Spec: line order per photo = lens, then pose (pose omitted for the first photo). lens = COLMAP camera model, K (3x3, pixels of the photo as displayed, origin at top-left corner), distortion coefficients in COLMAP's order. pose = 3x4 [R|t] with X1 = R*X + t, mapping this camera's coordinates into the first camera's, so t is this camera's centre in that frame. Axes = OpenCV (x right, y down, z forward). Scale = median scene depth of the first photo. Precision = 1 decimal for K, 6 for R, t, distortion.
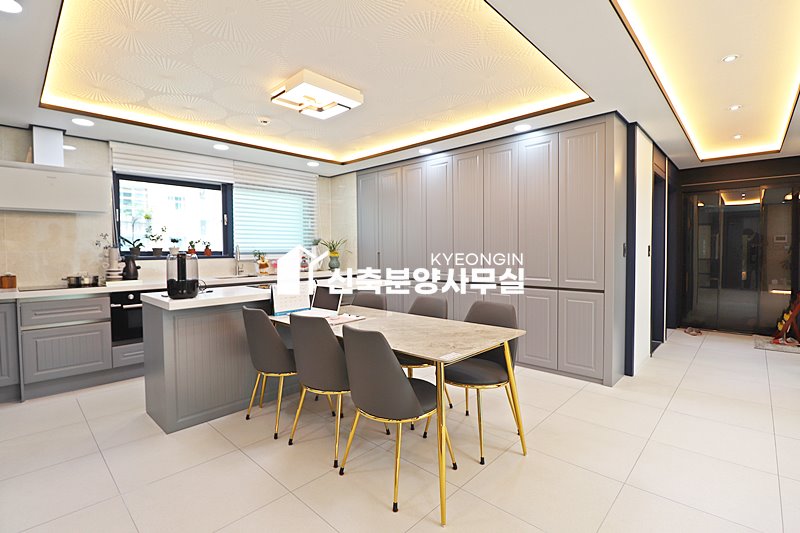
lens RADIAL K [[376.4, 0, 402.3], [0, 376.4, 260.1], [0, 0, 1]] dist [-0.000665, 0.000004]
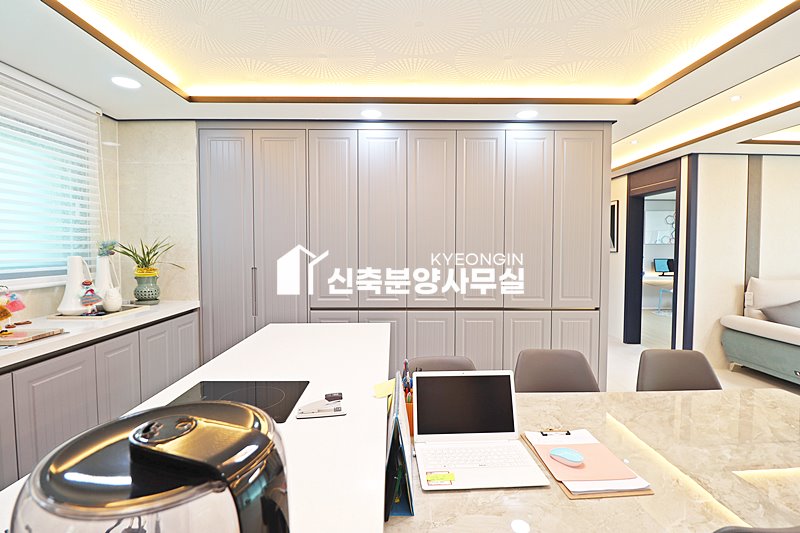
lens RADIAL K [[376.4, 0, 402.3], [0, 376.4, 260.1], [0, 0, 1]] dist [-0.000665, 0.000004]
pose [[0.723473, -0.016449, 0.690157, -0.288651], [0.011588, 0.999865, 0.011683, -0.034555], [-0.690256, -0.000454, 0.723565, 0.396399]]
